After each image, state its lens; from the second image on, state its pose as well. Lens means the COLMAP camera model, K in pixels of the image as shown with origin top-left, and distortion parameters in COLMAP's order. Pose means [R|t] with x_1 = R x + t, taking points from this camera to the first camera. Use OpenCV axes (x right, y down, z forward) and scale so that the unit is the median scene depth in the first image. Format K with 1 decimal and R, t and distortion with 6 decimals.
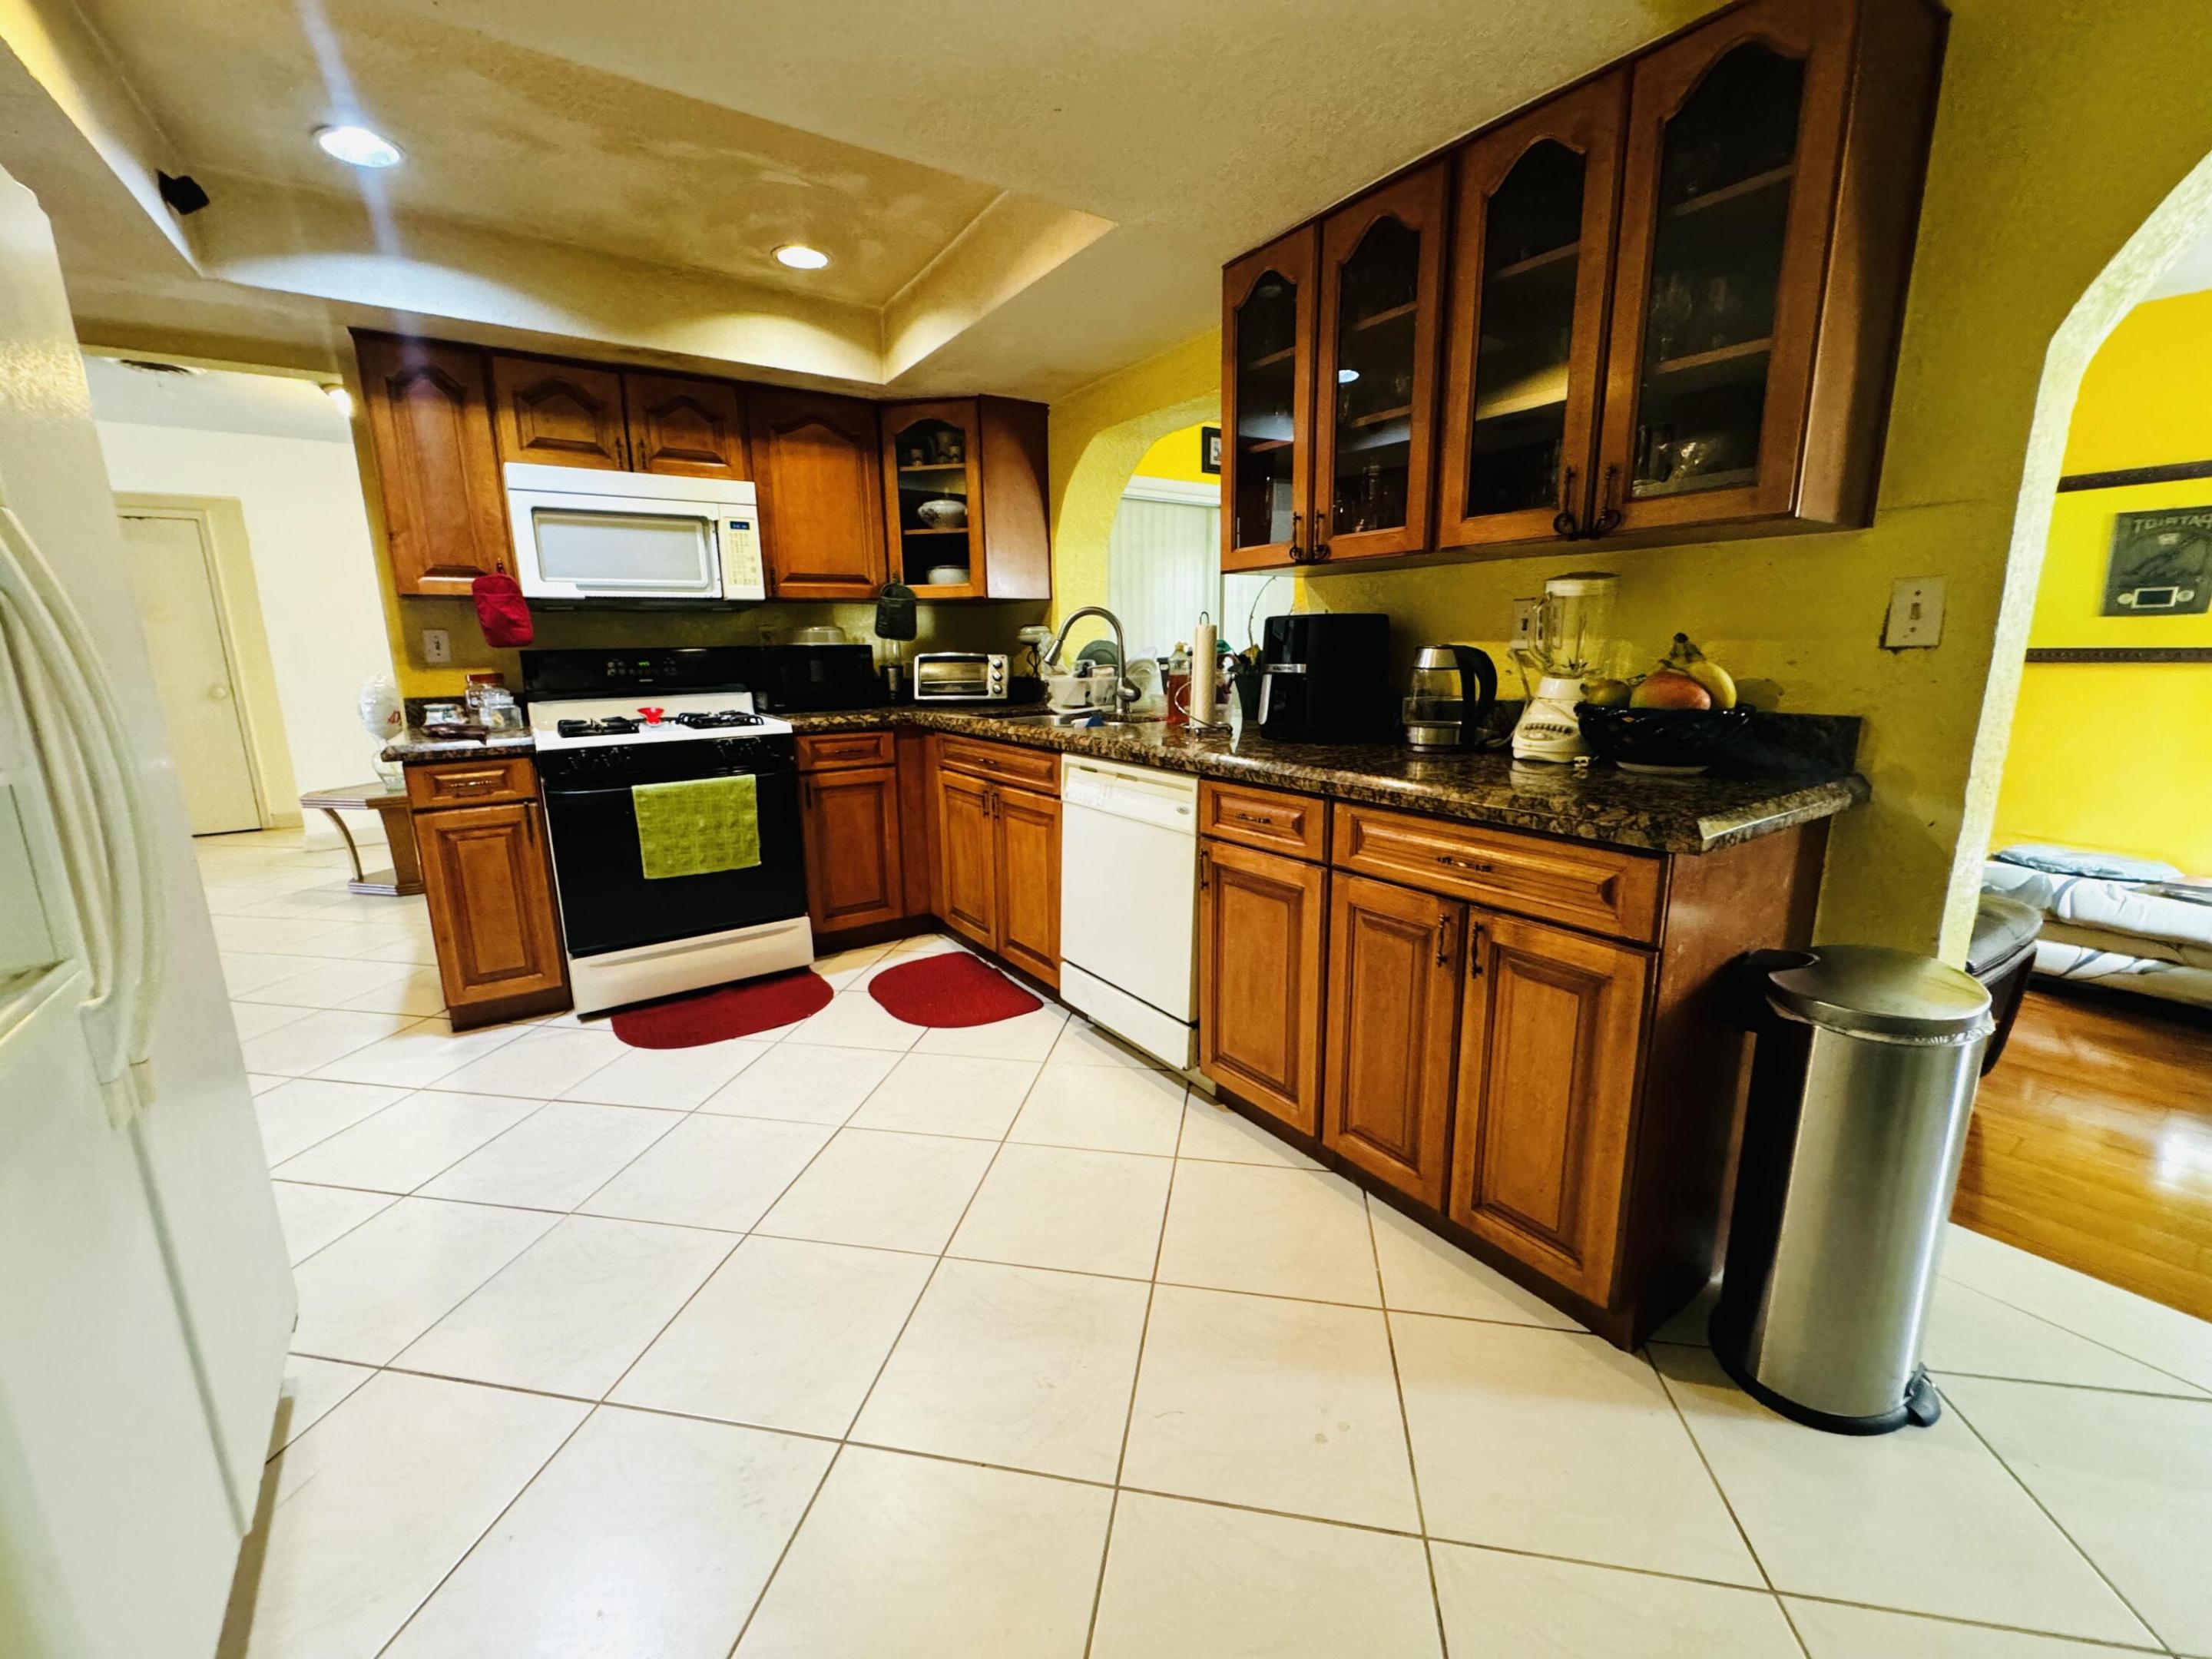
lens RADIAL K [[886.9, 0, 1102.7], [0, 886.9, 823.1], [0, 0, 1]] dist [-0.005892, 0.001018]
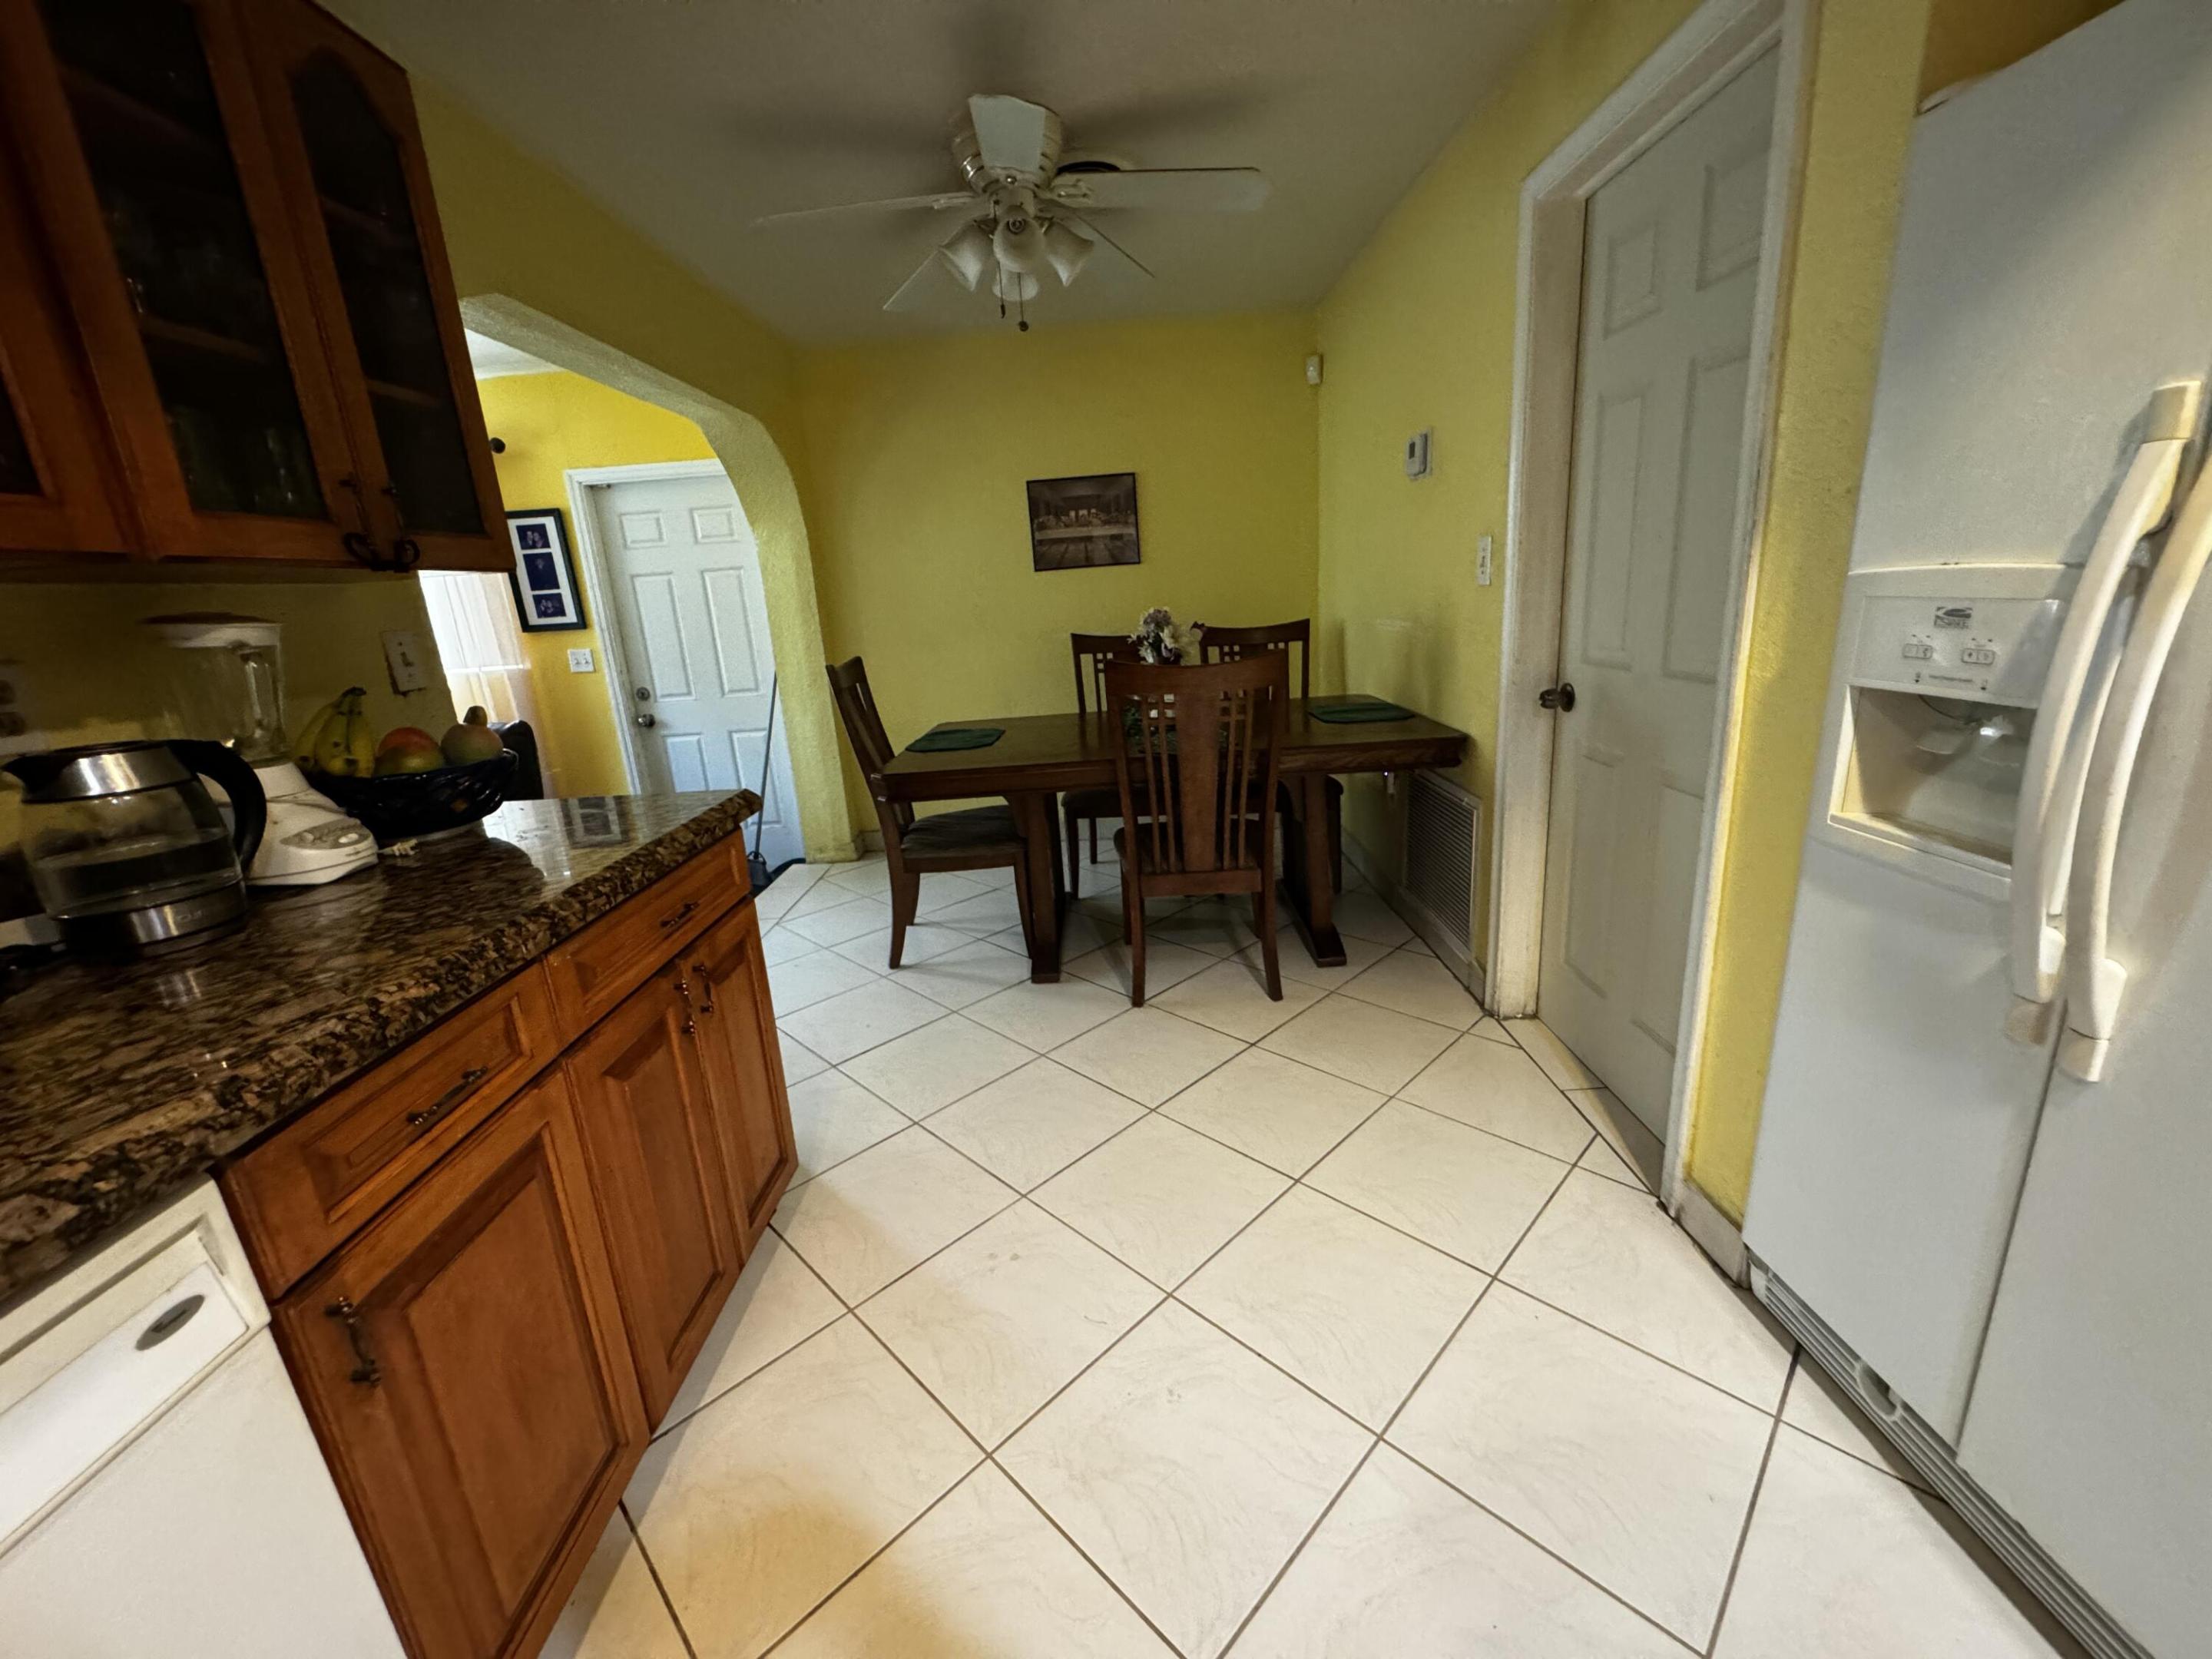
lens RADIAL K [[886.9, 0, 1107.0], [0, 886.9, 833.5], [0, 0, 1]] dist [-0.005892, 0.001018]
pose [[-0.827867, -0.084990, 0.554449, -0.236437], [0.179831, 0.896065, 0.405867, -0.164803], [-0.531317, 0.435710, -0.726539, 0.700214]]
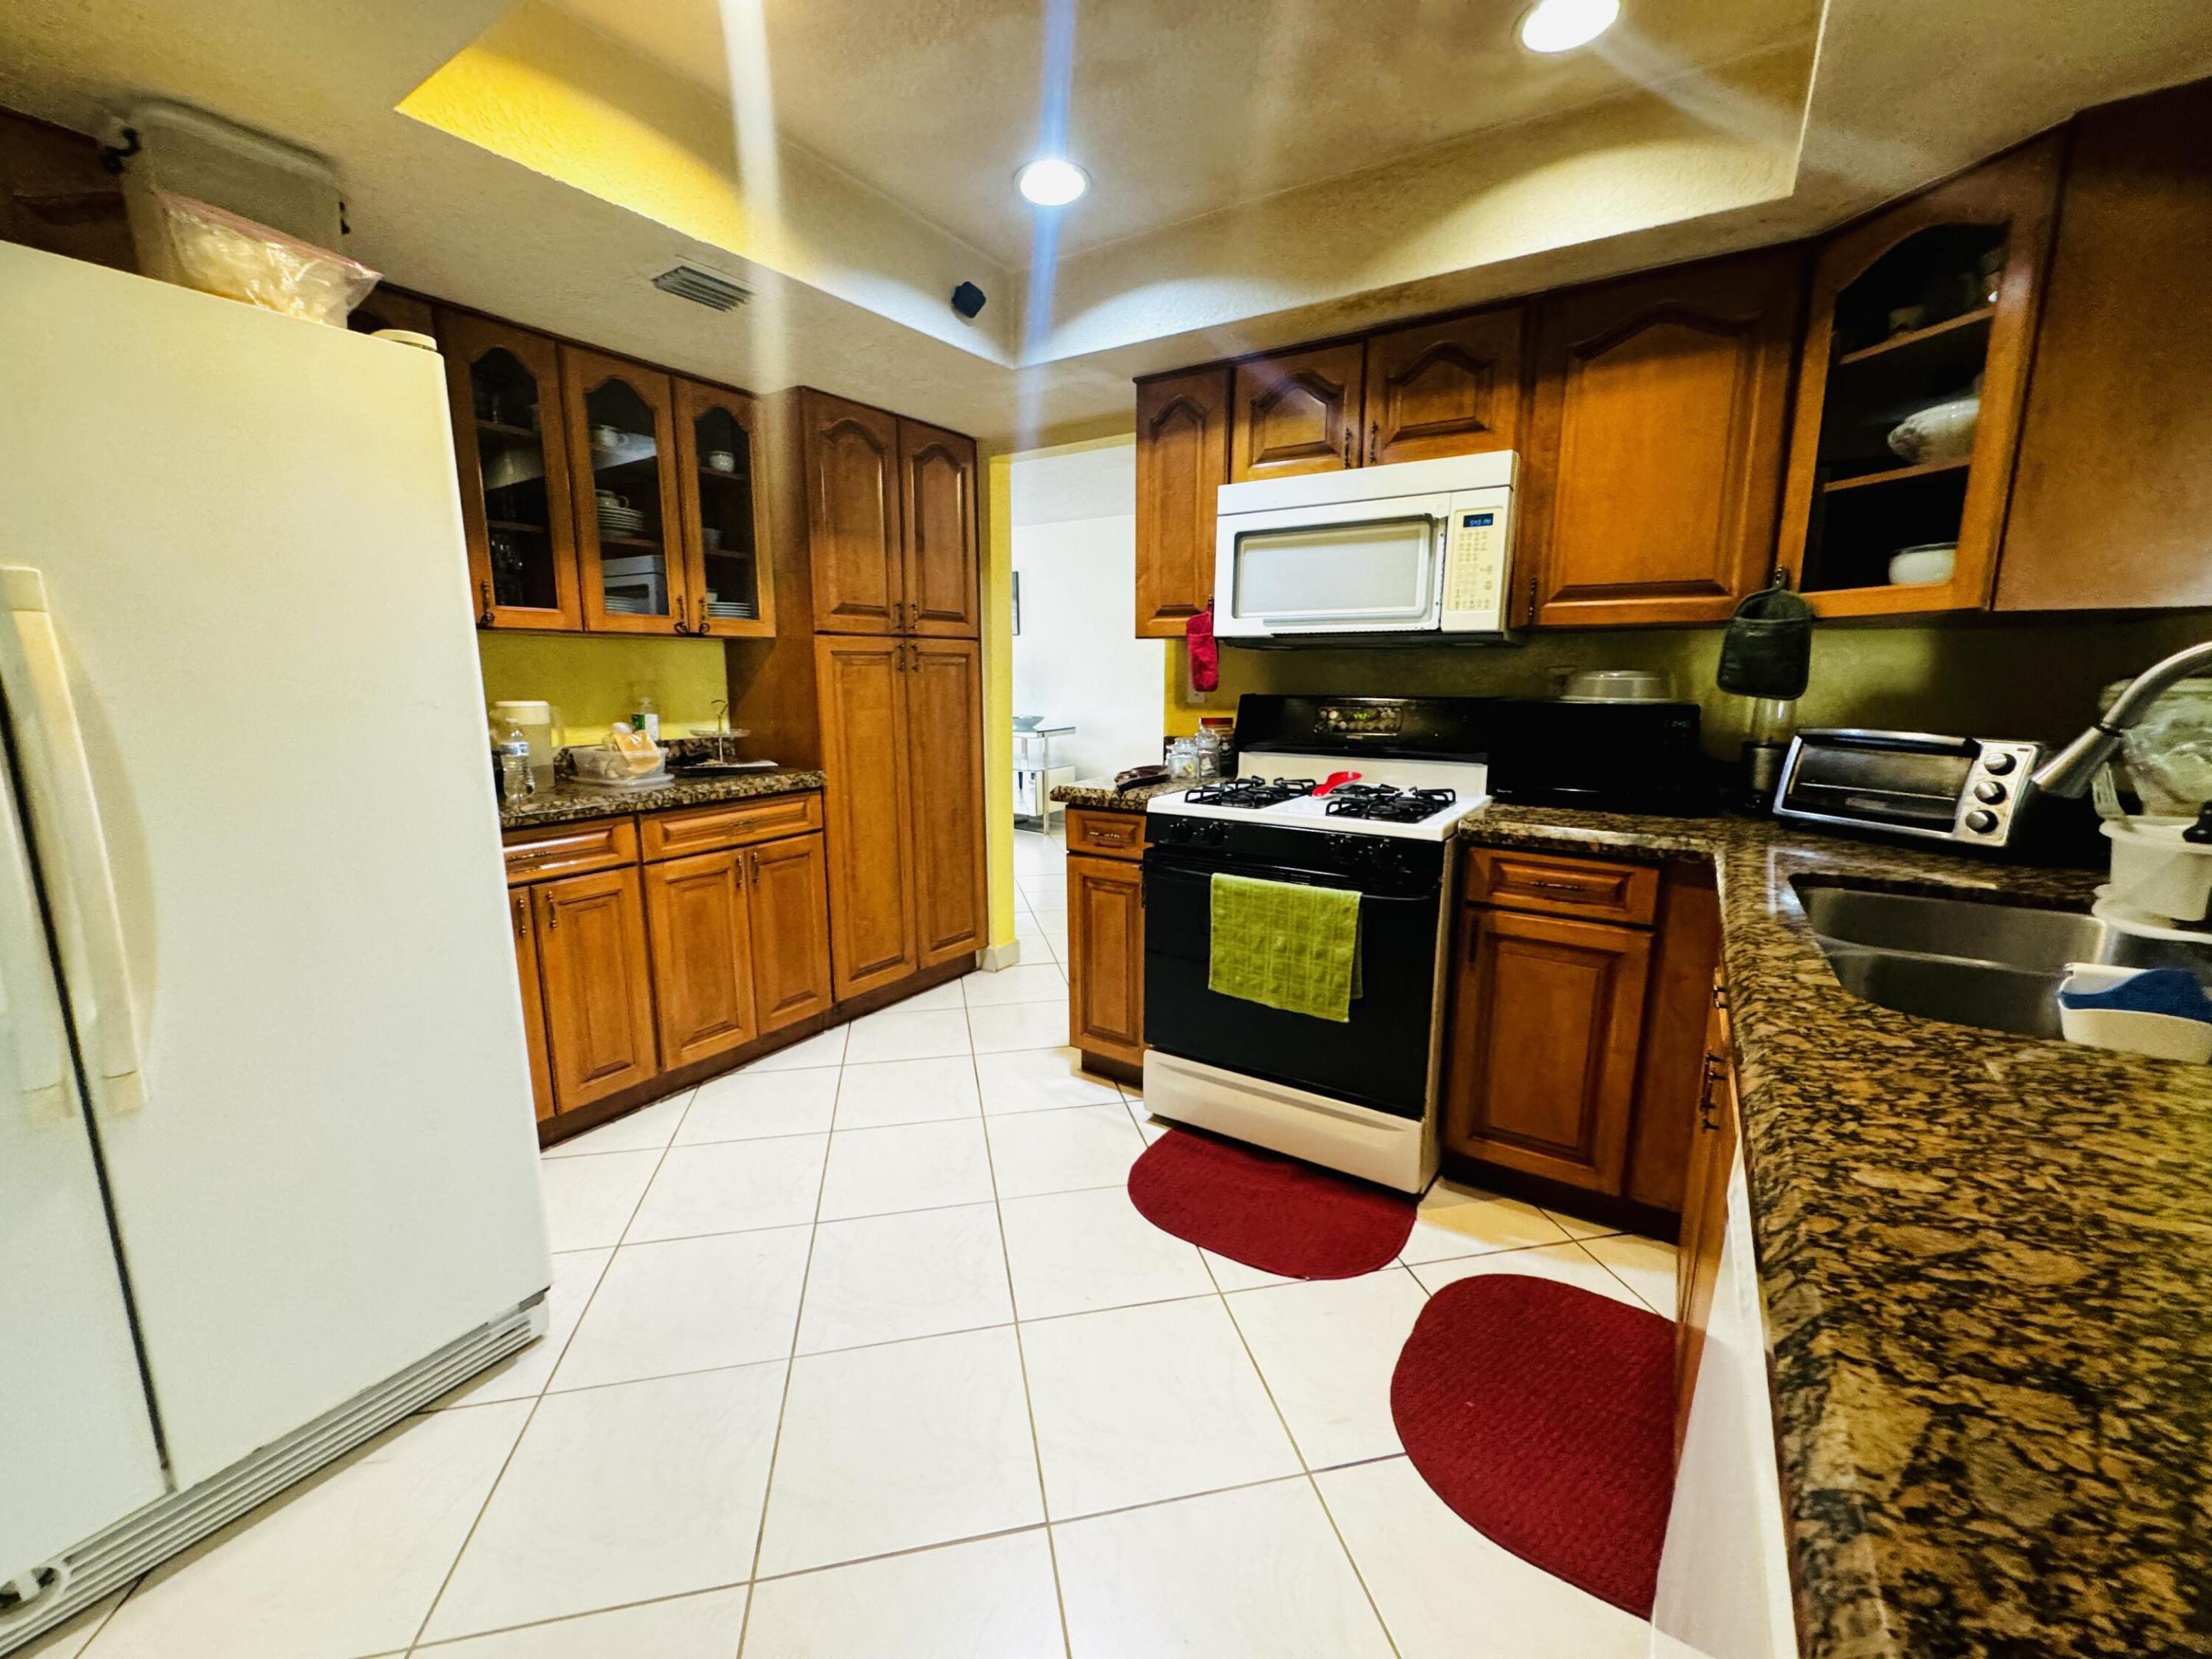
lens RADIAL K [[886.9, 0, 1100.4], [0, 886.9, 826.6], [0, 0, 1]] dist [-0.005892, 0.001018]
pose [[0.376850, 0.176319, -0.909338, 0.133335], [-0.190668, 0.975458, 0.110122, -0.137209], [0.906438, 0.131882, 0.401219, 0.530598]]
